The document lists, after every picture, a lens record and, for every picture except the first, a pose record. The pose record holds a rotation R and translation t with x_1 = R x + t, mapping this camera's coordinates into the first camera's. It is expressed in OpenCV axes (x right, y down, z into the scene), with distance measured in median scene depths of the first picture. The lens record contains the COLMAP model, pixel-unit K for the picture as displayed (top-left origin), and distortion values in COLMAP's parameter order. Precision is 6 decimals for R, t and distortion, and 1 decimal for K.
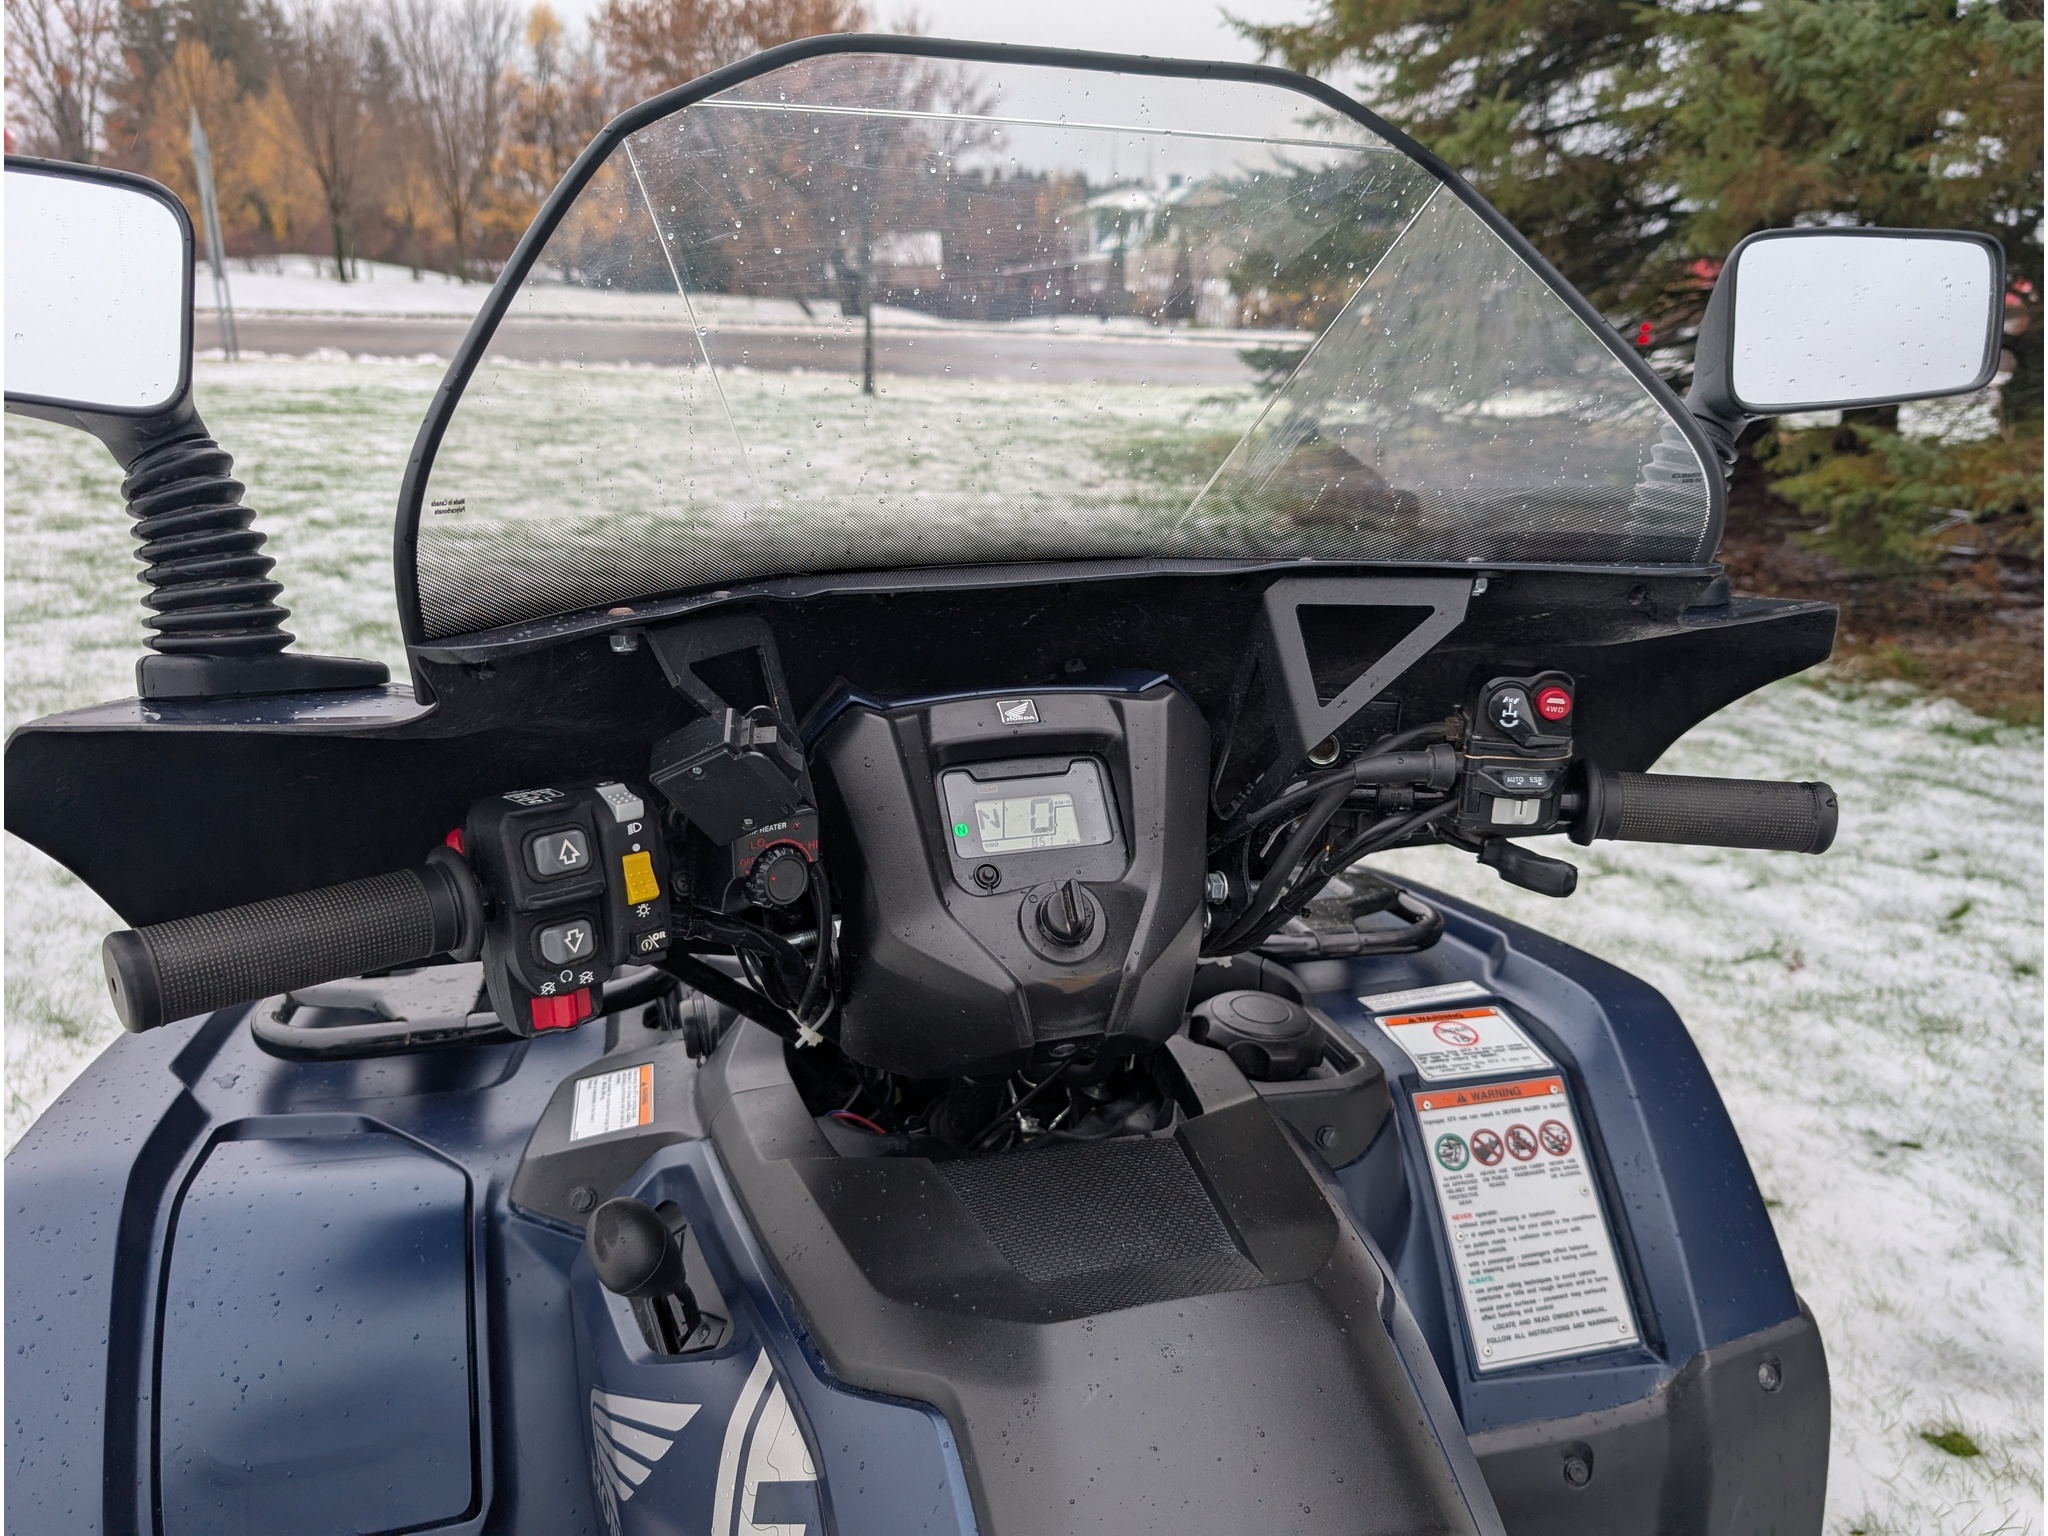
lens RADIAL K [[1487.8, 0, 1024.0], [0, 1487.8, 768.0], [0, 0, 1]] dist [0.004620, -0.000585]
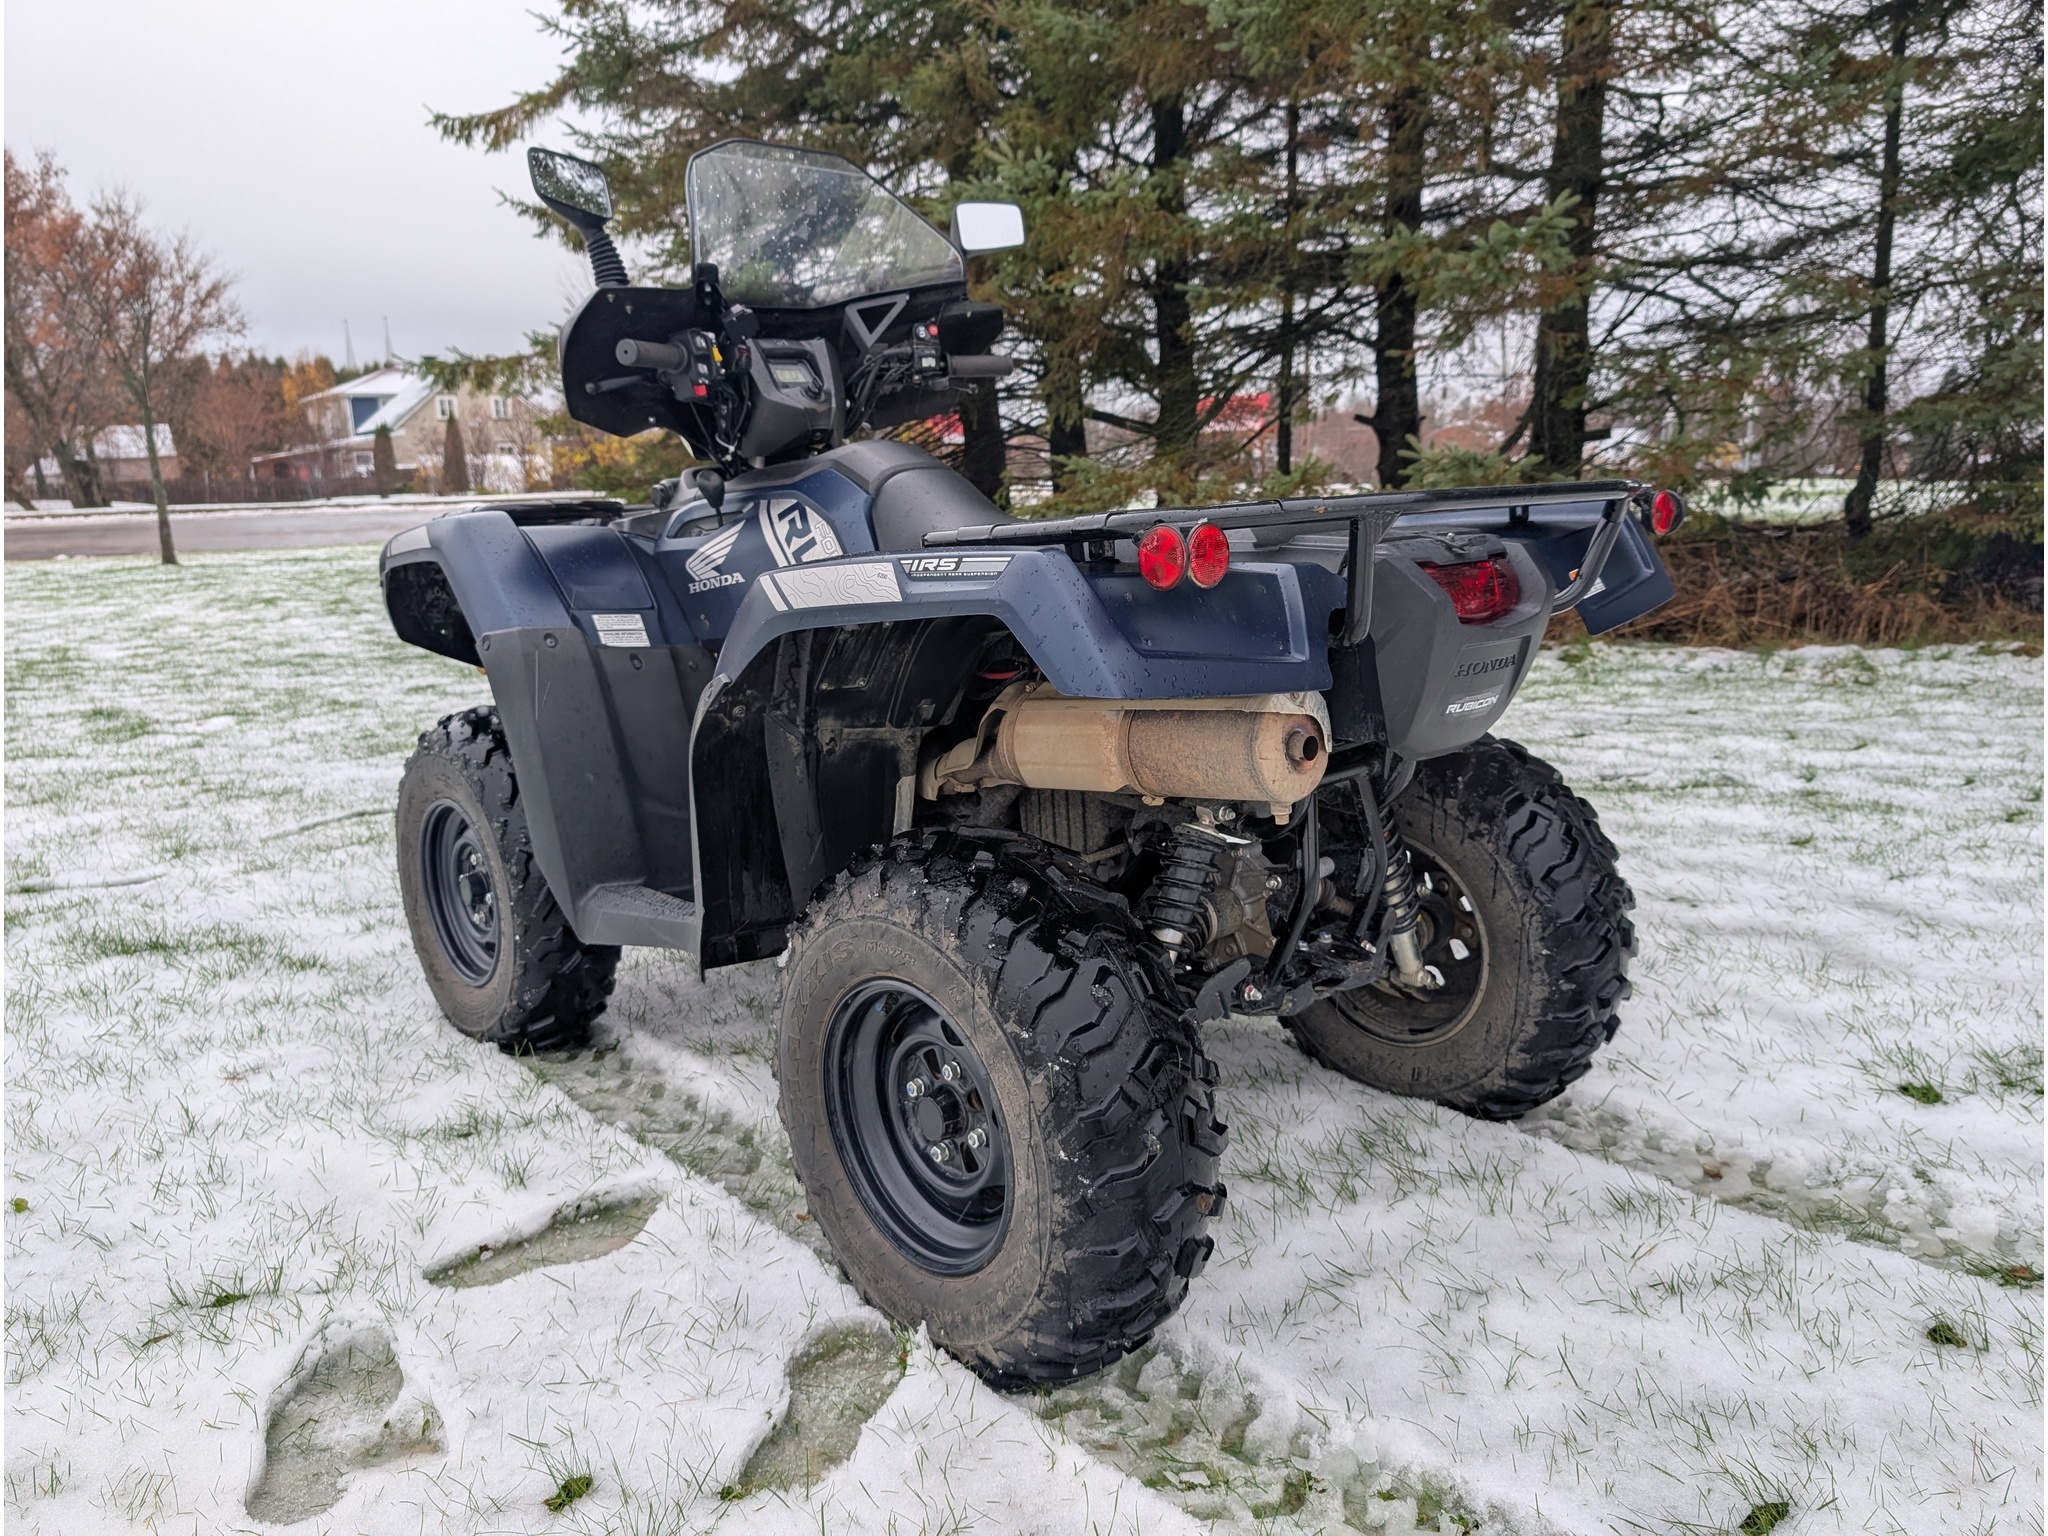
lens RADIAL K [[1493.9, 0, 1016.5], [0, 1493.9, 753.2], [0, 0, 1]] dist [0.007636, -0.009274]
pose [[0.894514, -0.144170, 0.423153, -0.054105], [0.192913, 0.978386, -0.074464, 0.060390], [-0.403272, 0.148241, 0.902993, -0.103794]]
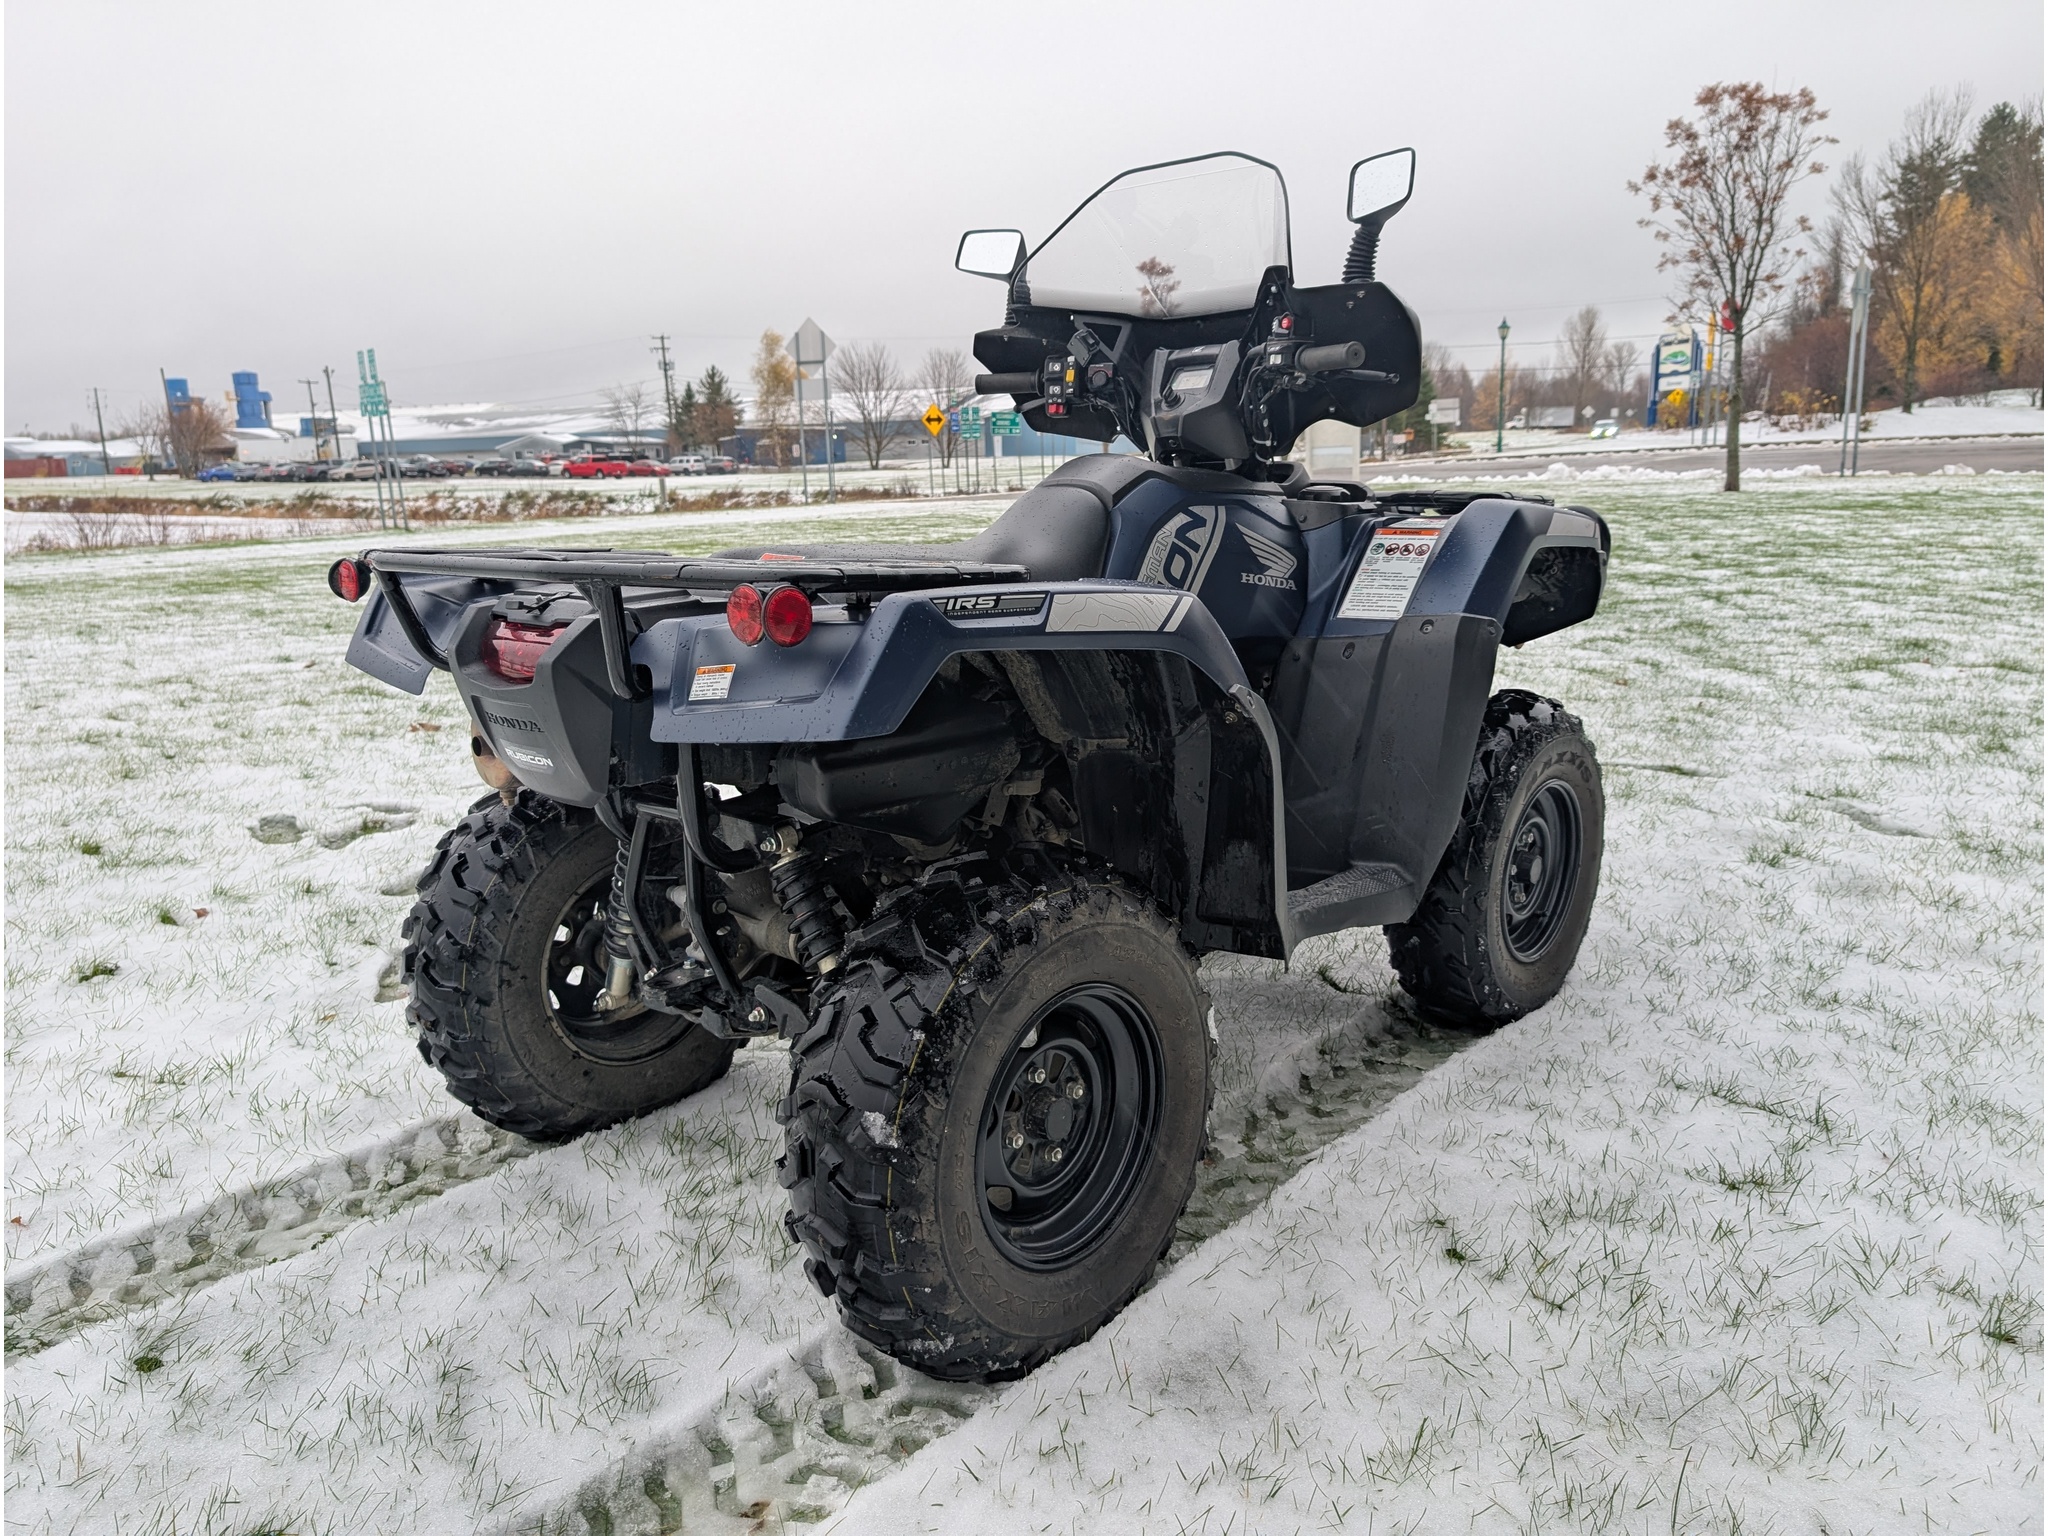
lens RADIAL K [[1493.9, 0, 1016.5], [0, 1493.9, 753.2], [0, 0, 1]] dist [0.007636, -0.009274]
pose [[0.509946, 0.127144, -0.850758, 0.140614], [-0.215029, 0.976459, 0.017041, 0.044610], [0.832897, 0.174248, 0.525281, -0.048116]]
